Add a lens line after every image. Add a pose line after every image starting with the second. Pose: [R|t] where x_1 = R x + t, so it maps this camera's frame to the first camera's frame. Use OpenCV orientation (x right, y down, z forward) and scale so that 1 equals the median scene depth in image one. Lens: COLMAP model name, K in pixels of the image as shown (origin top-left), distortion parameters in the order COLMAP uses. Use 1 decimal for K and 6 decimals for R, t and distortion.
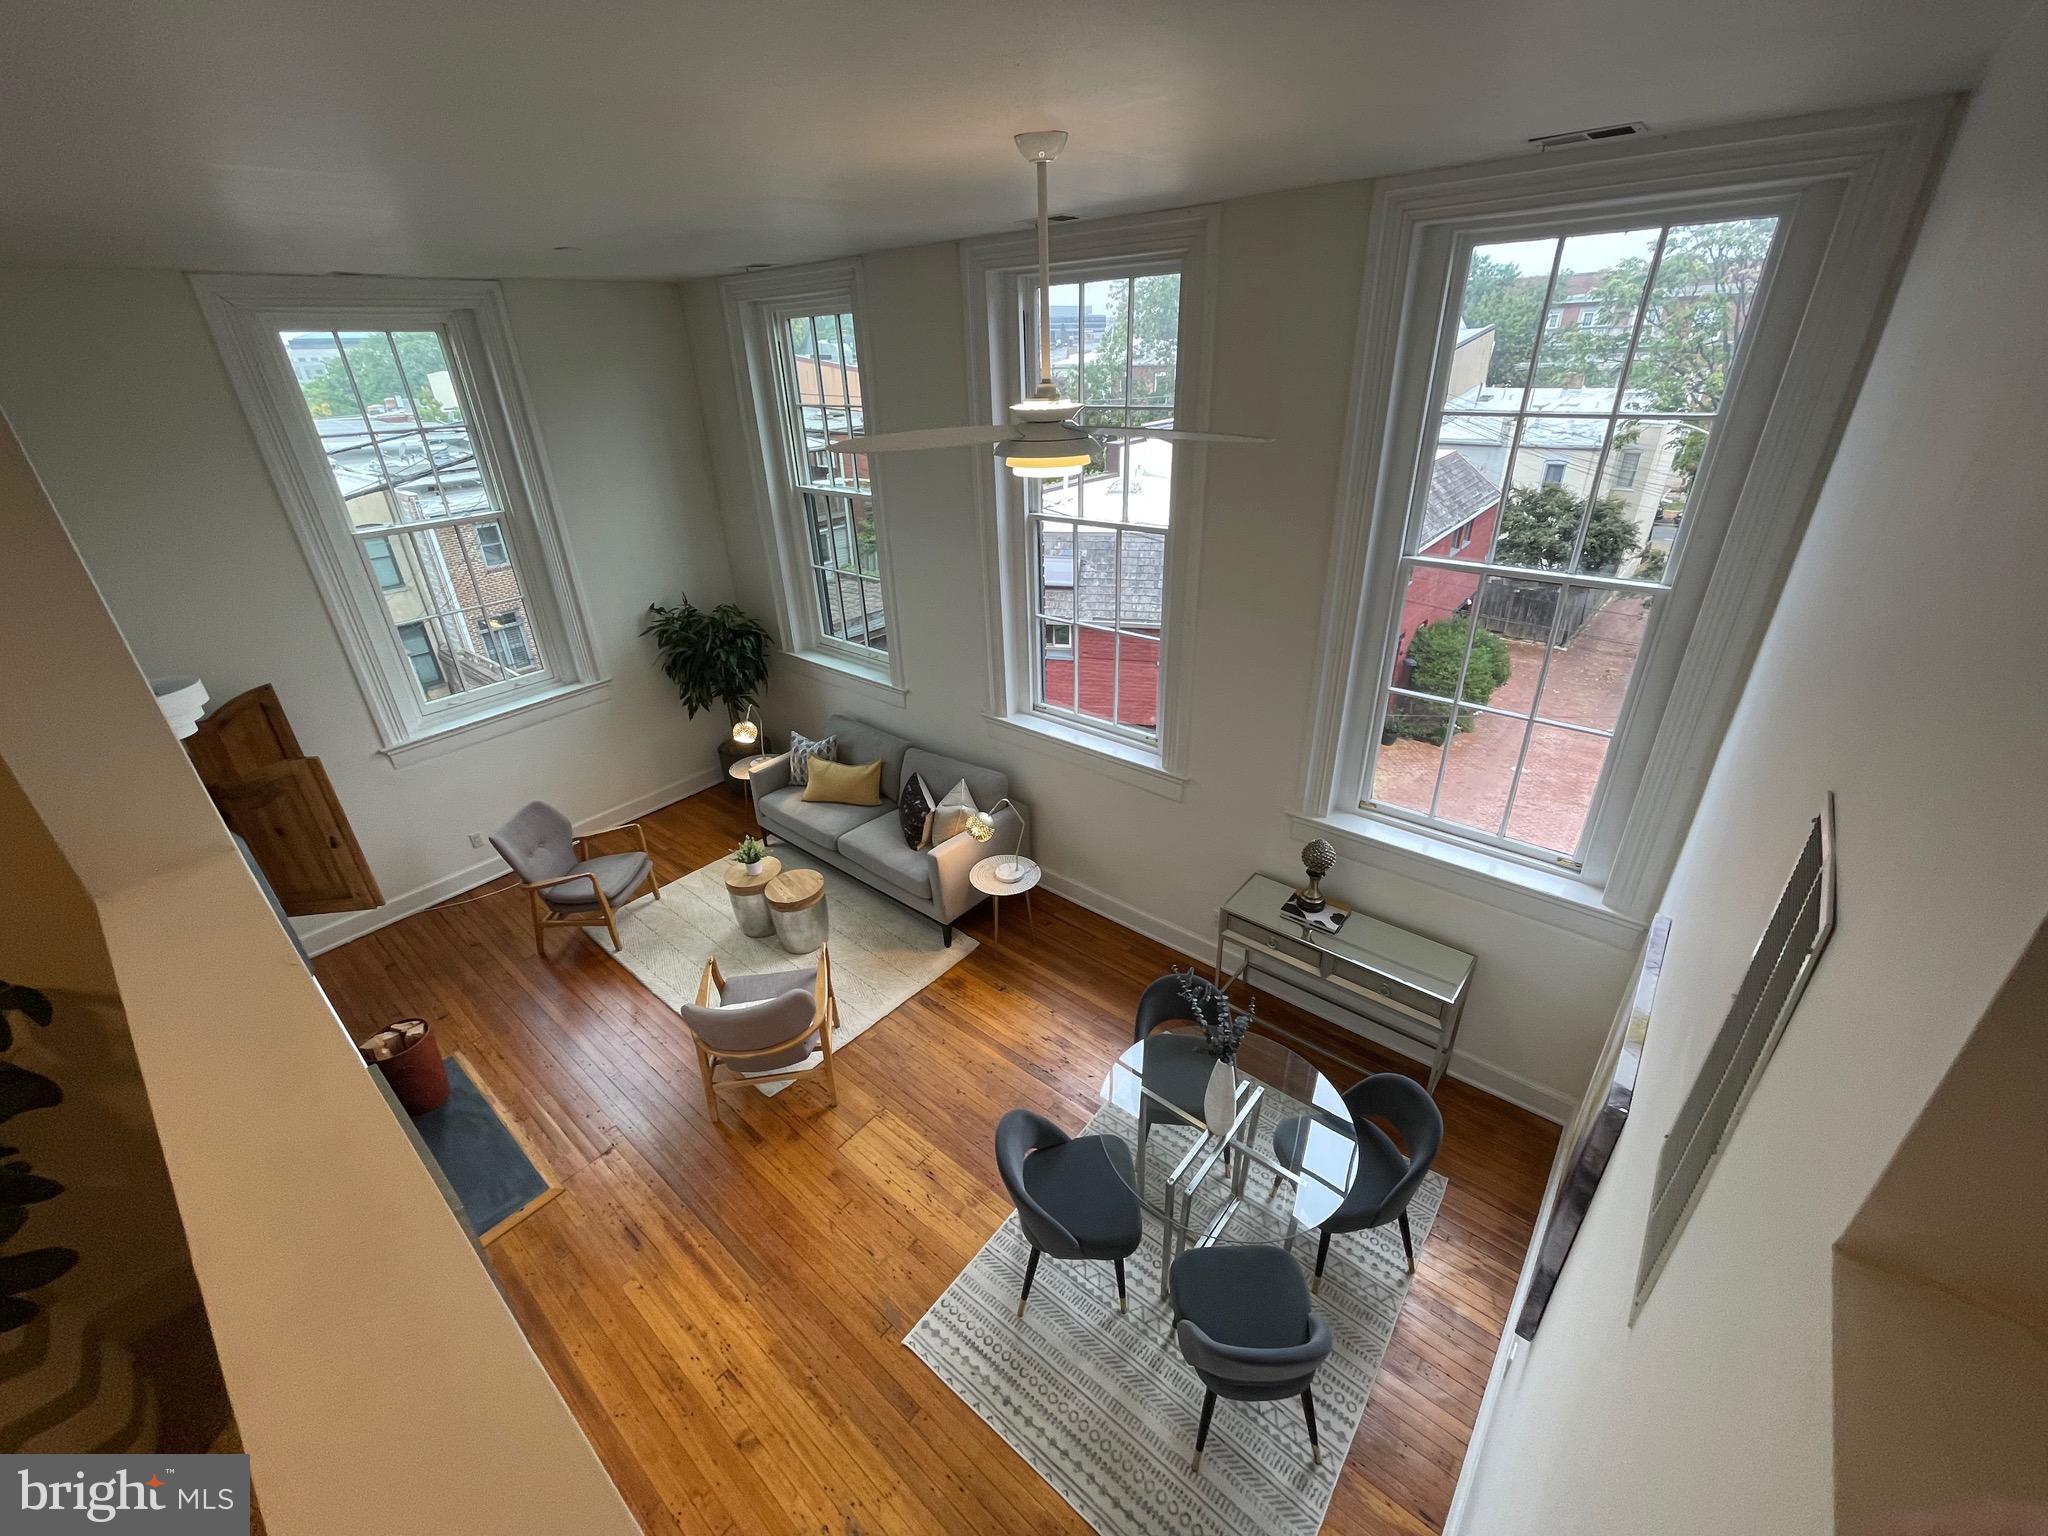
lens RADIAL K [[818.9, 0, 1024.0], [0, 818.9, 768.0], [0, 0, 1]] dist [0.001669, 0.000745]
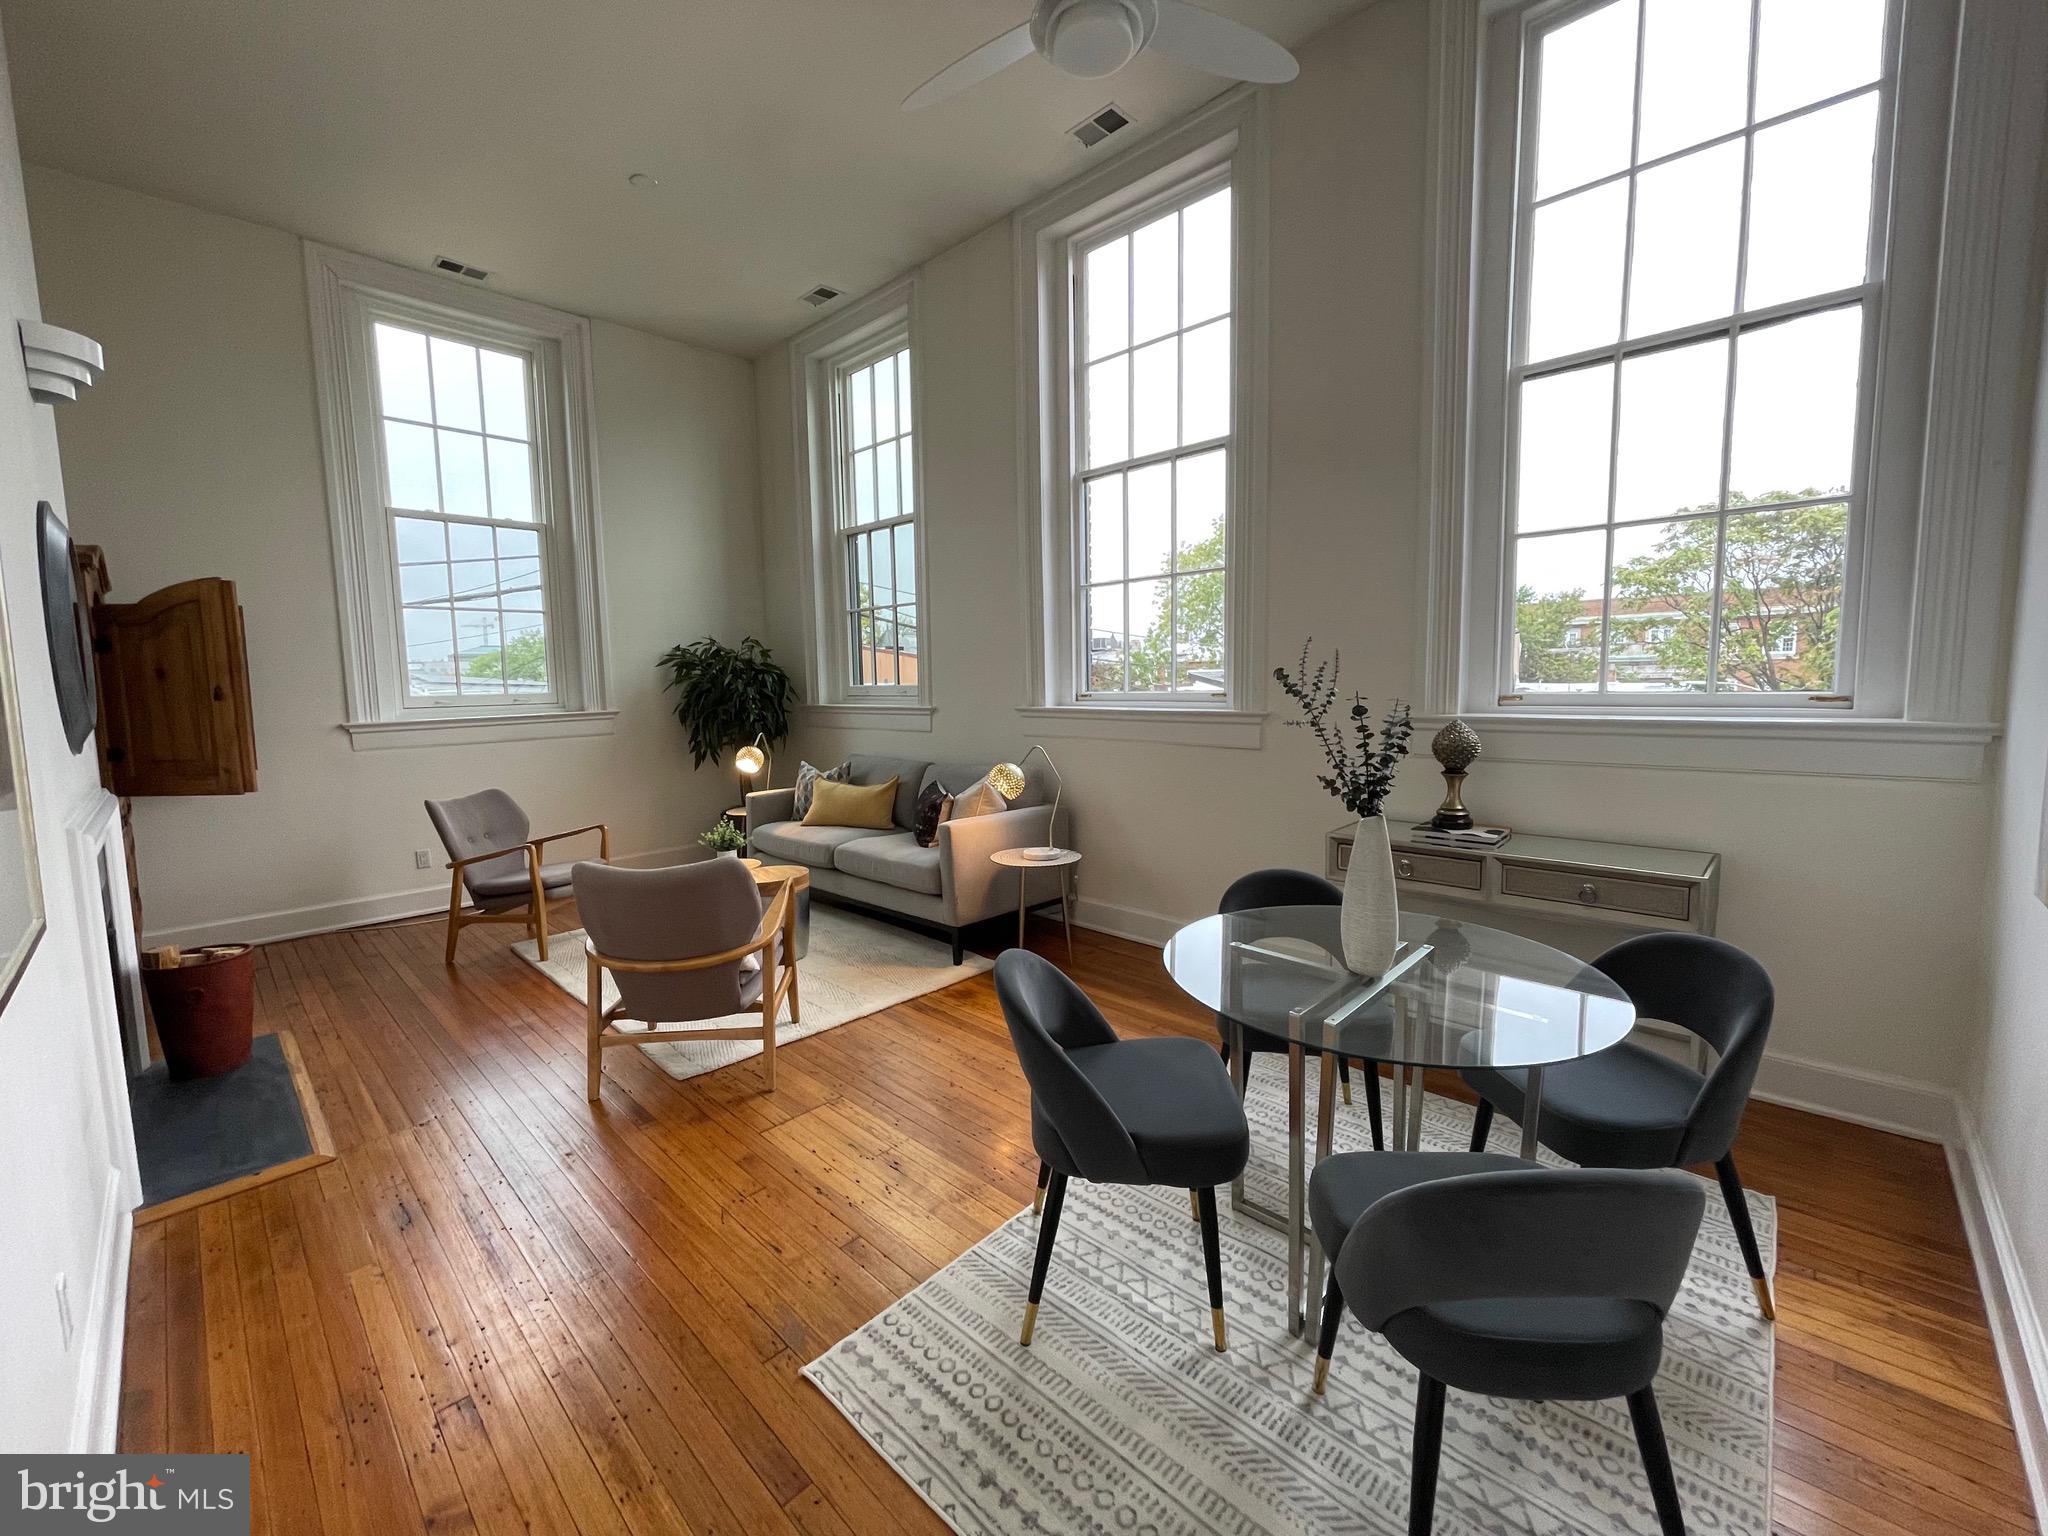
lens RADIAL K [[818.9, 0, 1024.0], [0, 818.9, 768.0], [0, 0, 1]] dist [0.001669, 0.000745]
pose [[0.997778, 0.019836, -0.063606, 0.019736], [-0.041159, 0.934227, -0.354296, 0.470634], [0.052395, 0.356127, 0.932968, 0.339700]]
